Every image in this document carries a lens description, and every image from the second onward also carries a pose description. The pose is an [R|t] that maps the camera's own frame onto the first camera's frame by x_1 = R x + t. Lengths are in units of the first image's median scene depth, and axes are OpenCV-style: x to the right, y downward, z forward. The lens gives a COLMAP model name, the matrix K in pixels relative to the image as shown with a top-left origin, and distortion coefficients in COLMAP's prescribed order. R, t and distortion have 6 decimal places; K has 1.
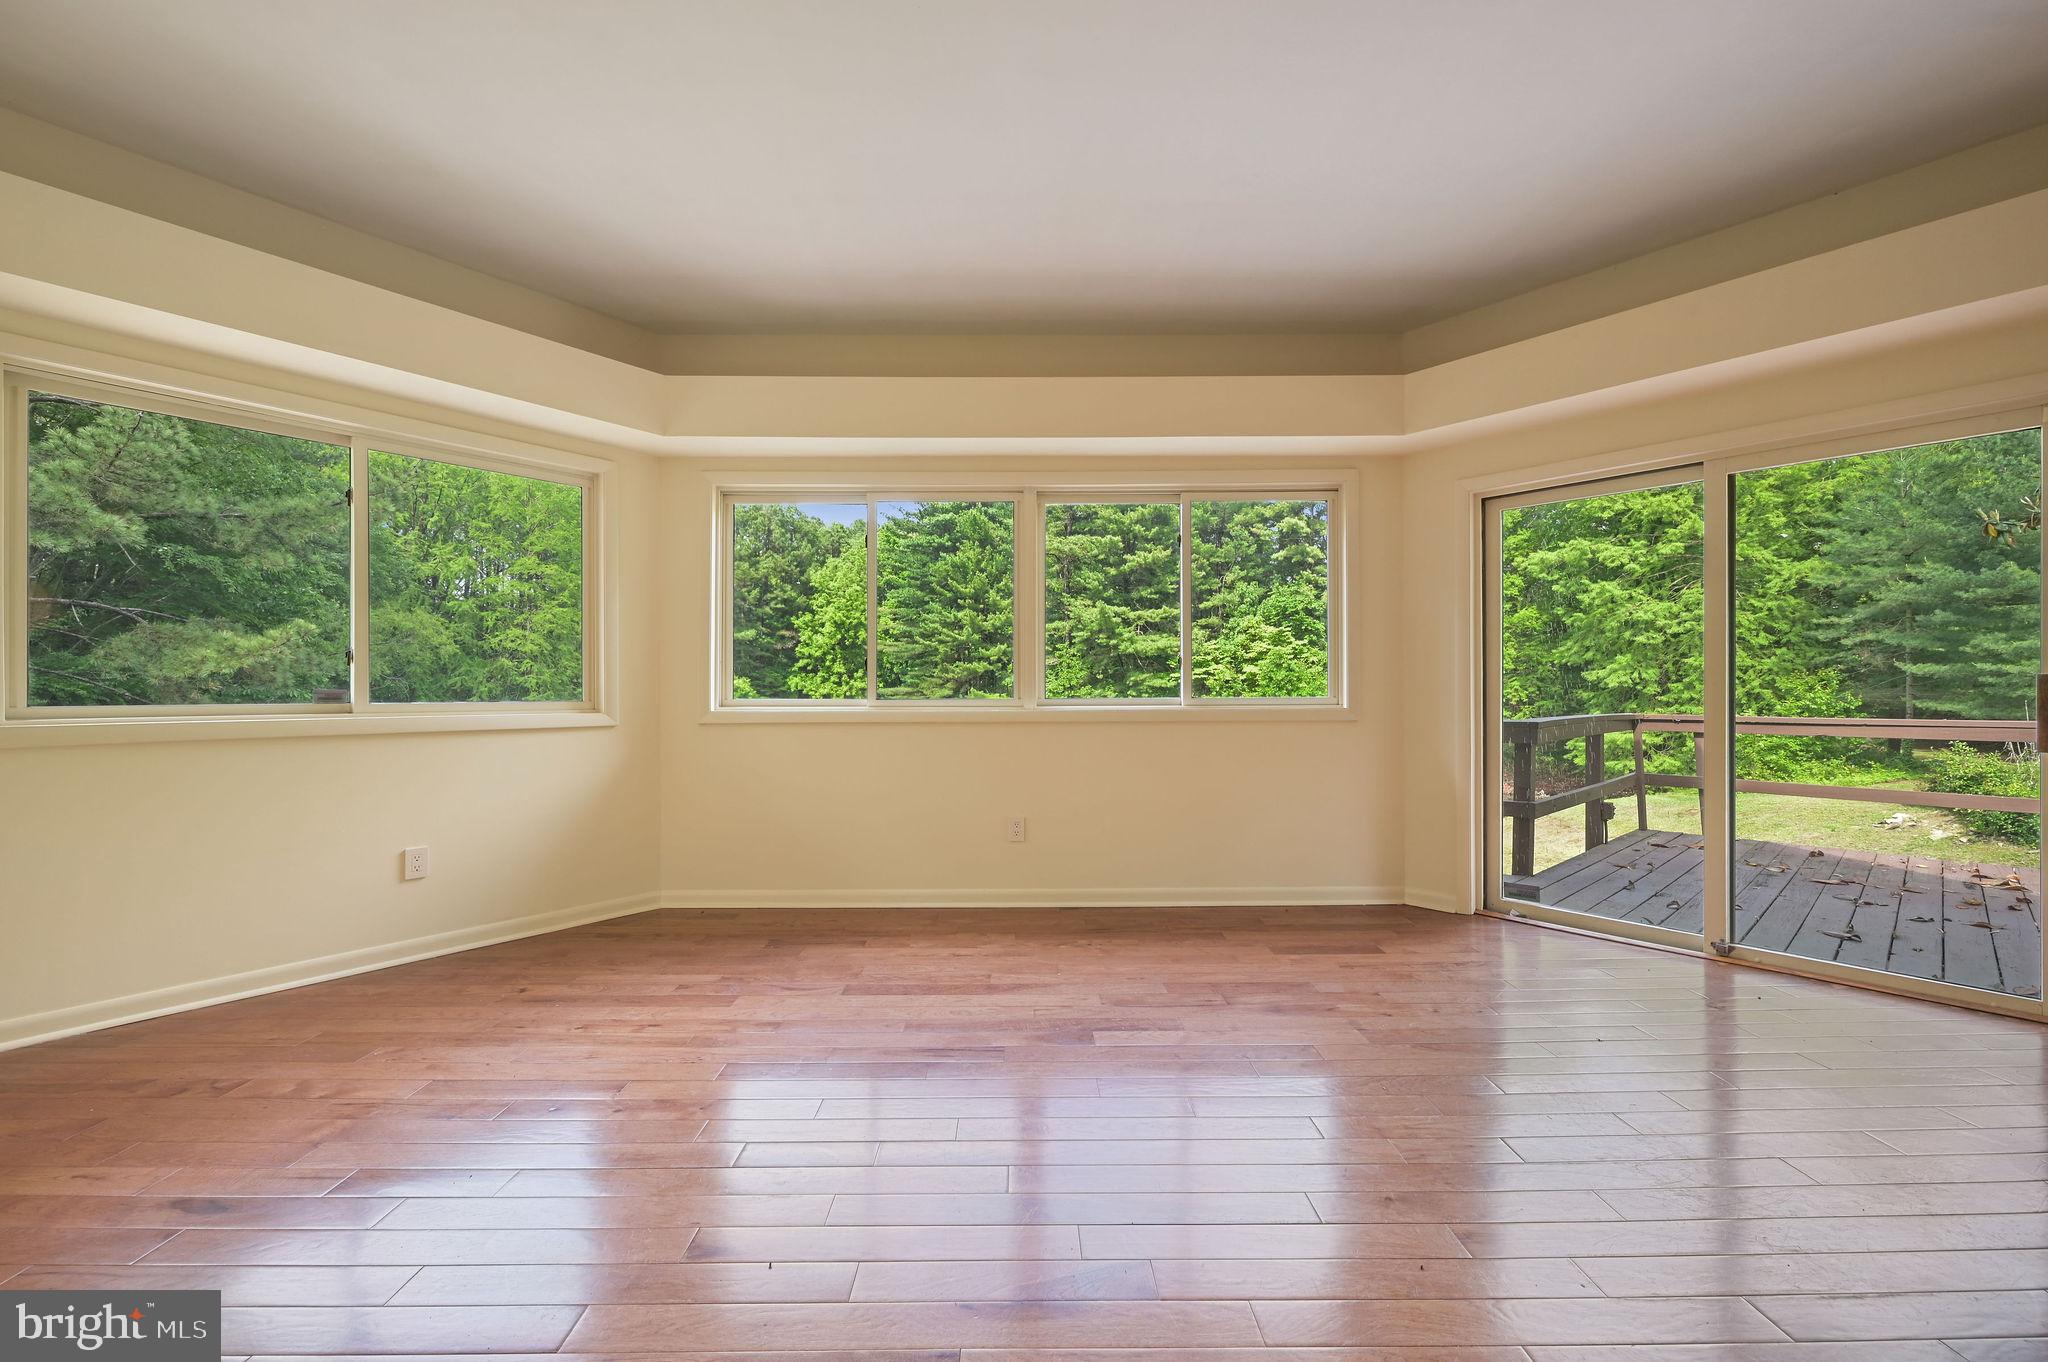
lens RADIAL K [[808.9, 0, 1024.7], [0, 808.9, 694.6], [0, 0, 1]] dist [-0.000777, -0.000413]
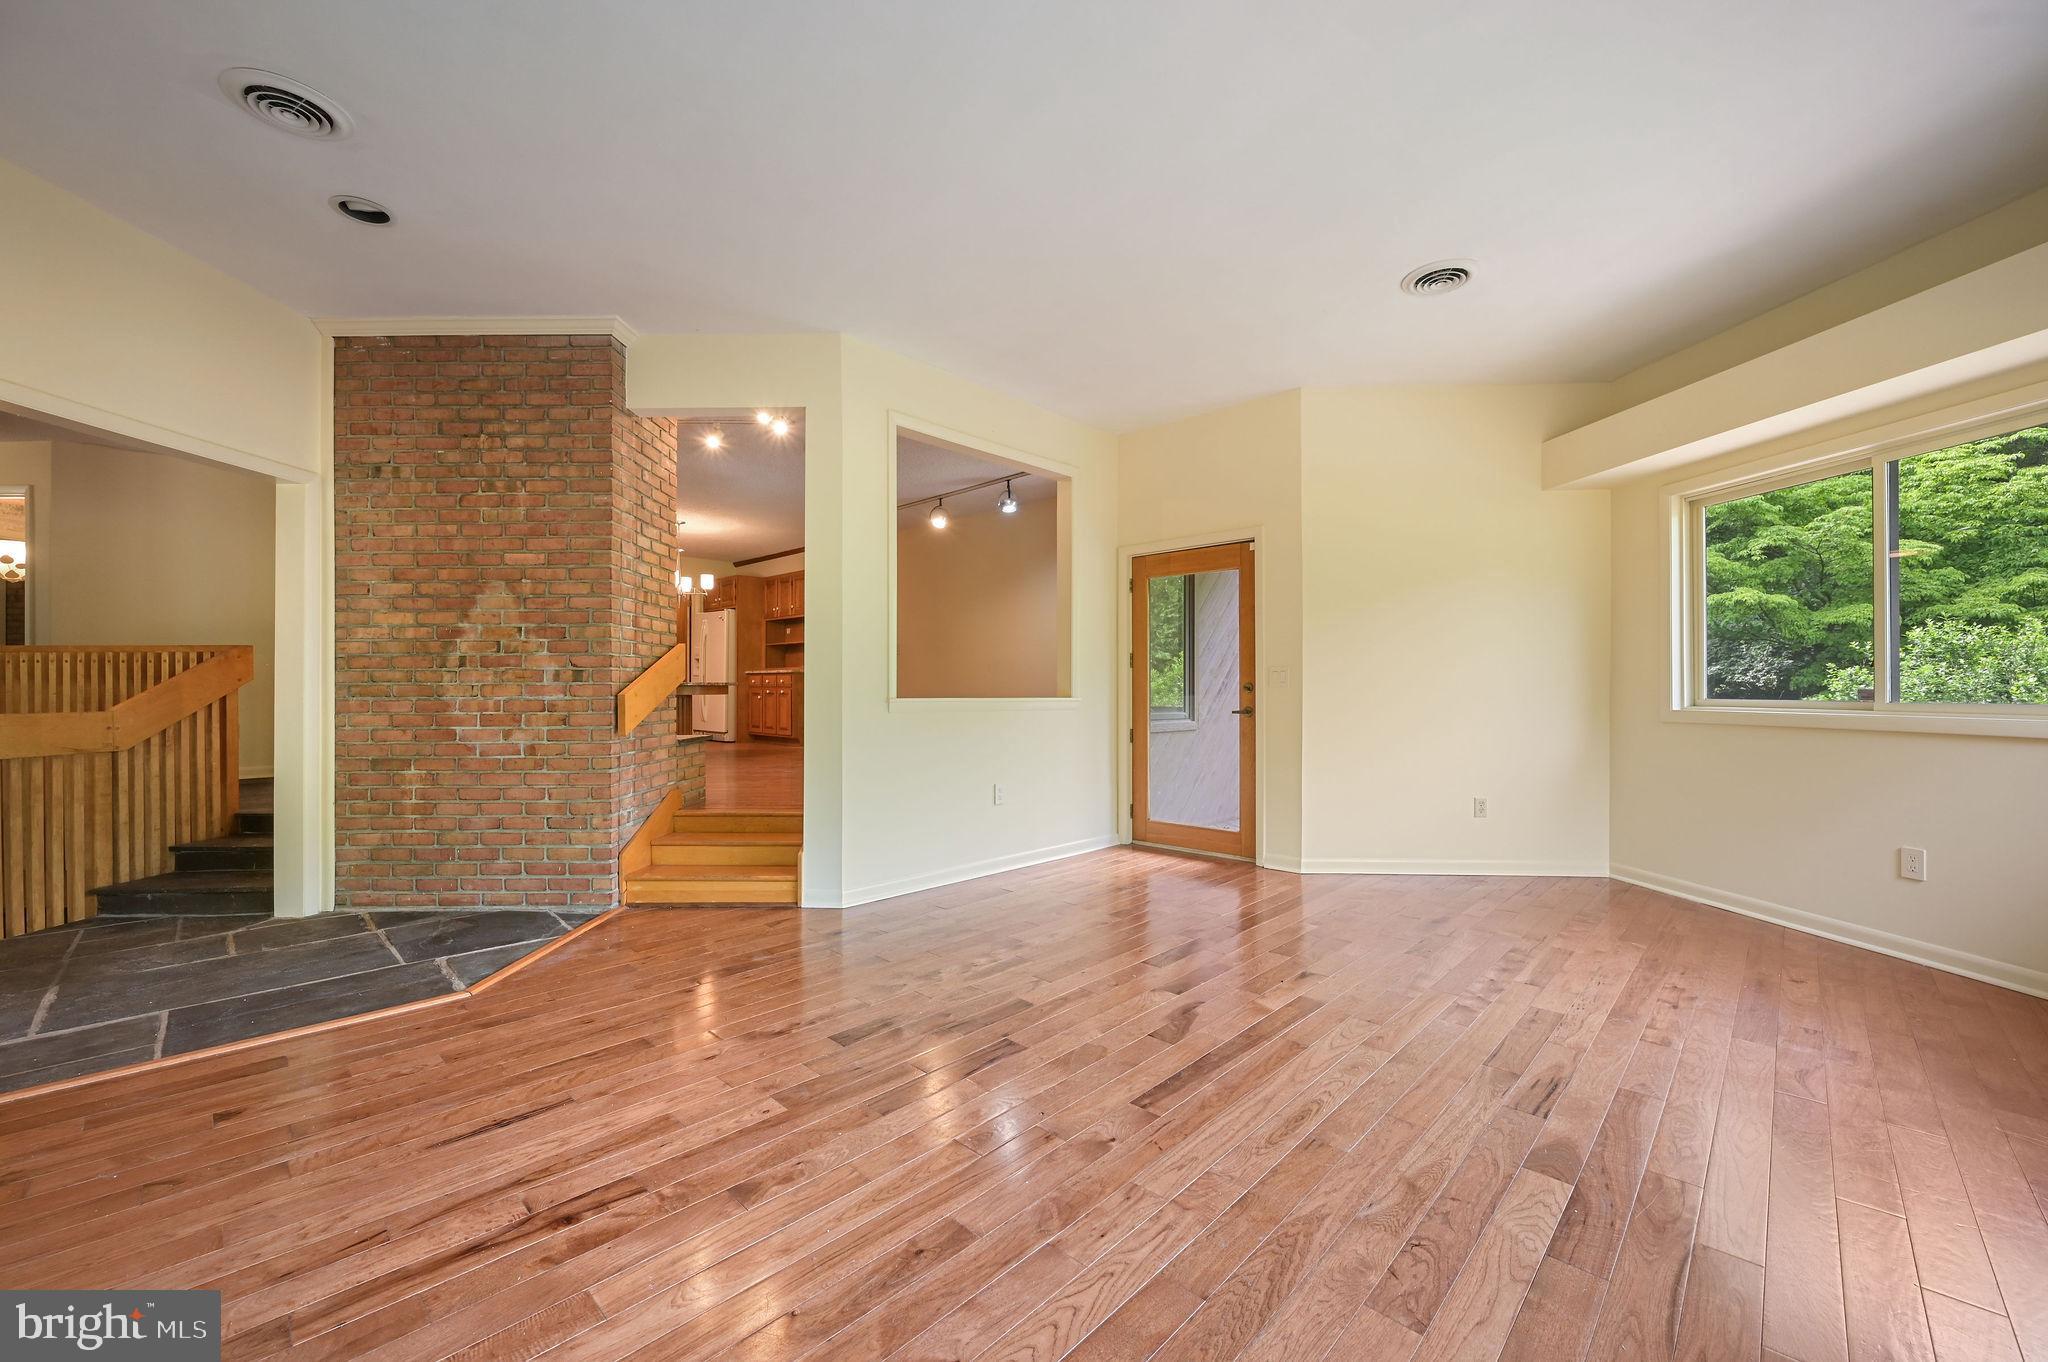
lens RADIAL K [[808.9, 0, 1016.1], [0, 808.9, 675.2], [0, 0, 1]] dist [-0.000777, -0.000413]
pose [[-0.698689, 0.003024, -0.715419, 1.323635], [-0.001543, 0.999982, 0.005734, -0.059586], [0.715424, 0.005110, -0.698672, 1.594146]]
